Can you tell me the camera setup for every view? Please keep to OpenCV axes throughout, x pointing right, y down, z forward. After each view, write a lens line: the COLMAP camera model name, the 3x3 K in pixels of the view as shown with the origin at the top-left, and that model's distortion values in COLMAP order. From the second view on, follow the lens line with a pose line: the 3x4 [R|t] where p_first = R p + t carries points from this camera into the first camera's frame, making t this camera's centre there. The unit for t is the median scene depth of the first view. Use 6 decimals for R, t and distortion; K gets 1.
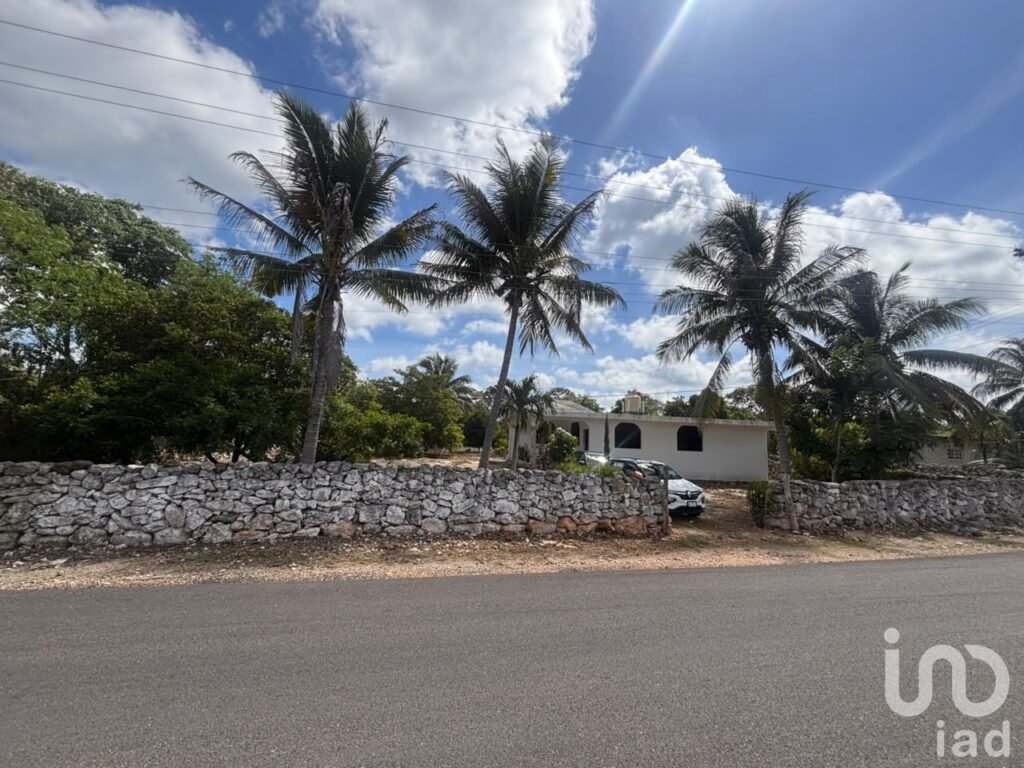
lens RADIAL K [[411.7, 0, 513.5], [0, 411.7, 388.2], [0, 0, 1]] dist [-0.004395, 0.002522]
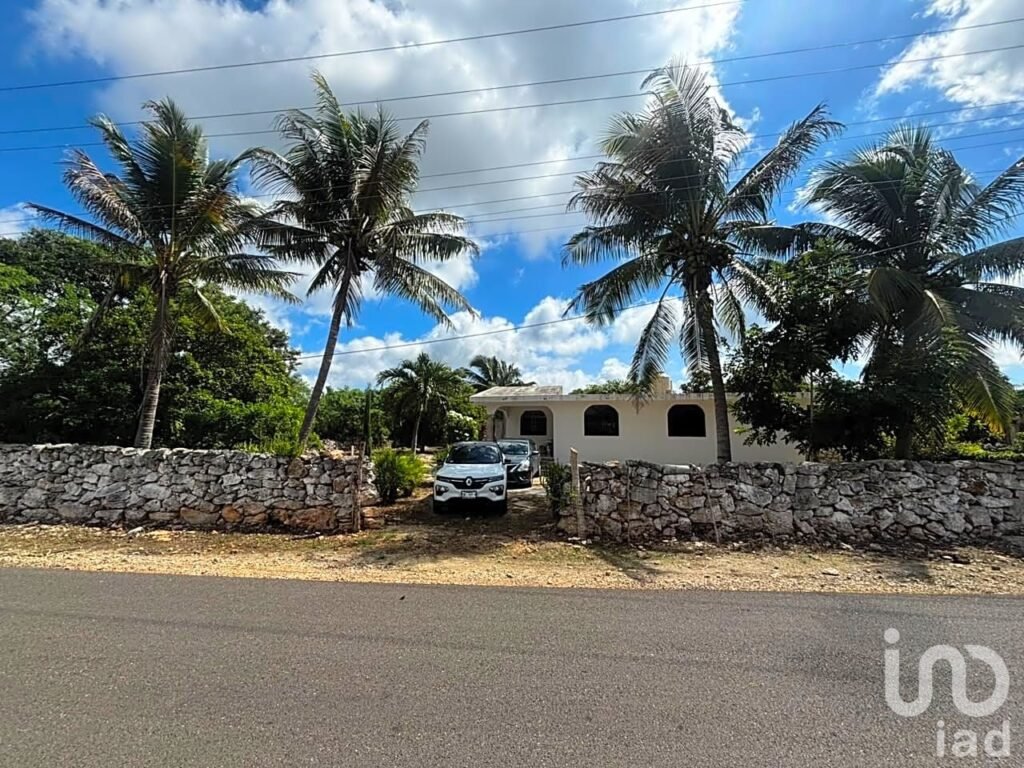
lens RADIAL K [[411.7, 0, 510.6], [0, 411.7, 382.0], [0, 0, 1]] dist [-0.004395, 0.002522]
pose [[0.944740, -0.078076, -0.318388, 0.937463], [0.070967, 0.996903, -0.033885, 0.129952], [0.320047, 0.009418, 0.947355, 0.384447]]
